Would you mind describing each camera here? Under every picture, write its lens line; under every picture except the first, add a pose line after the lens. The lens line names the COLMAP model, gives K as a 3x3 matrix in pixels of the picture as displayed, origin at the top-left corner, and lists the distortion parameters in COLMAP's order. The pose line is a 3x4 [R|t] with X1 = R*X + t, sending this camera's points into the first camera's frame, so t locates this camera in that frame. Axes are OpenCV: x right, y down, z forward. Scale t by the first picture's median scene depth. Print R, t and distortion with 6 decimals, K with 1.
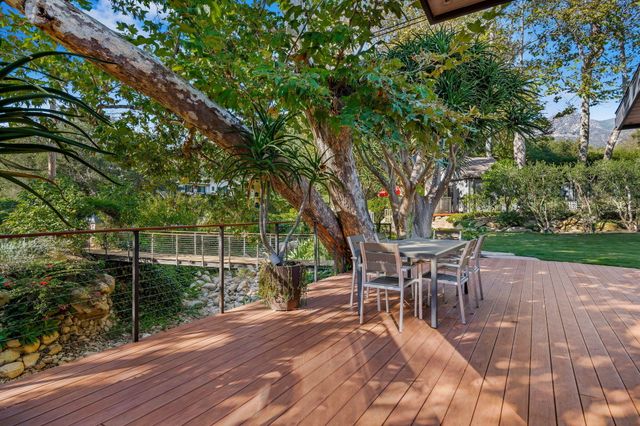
lens RADIAL K [[352.4, 0, 318.3], [0, 352.4, 207.5], [0, 0, 1]] dist [-0.003864, -0.000779]
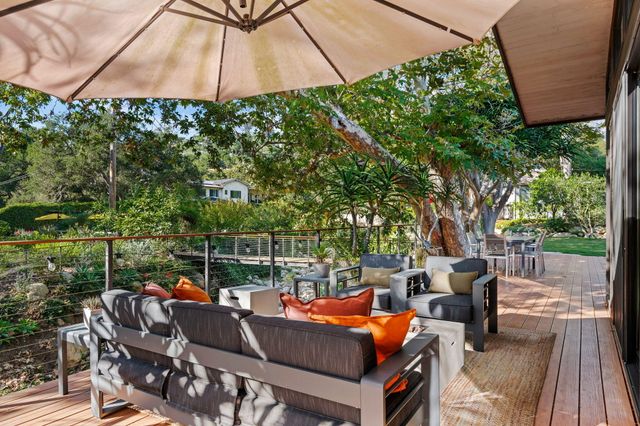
lens RADIAL K [[404.4, 0, 320.3], [0, 404.4, 219.1], [0, 0, 1]] dist [-0.001251, 0.000182]
pose [[0.999771, 0.002805, -0.021216, -0.161872], [-0.002482, 0.999881, 0.015235, -0.003558], [0.021256, -0.015179, 0.999659, -0.270165]]
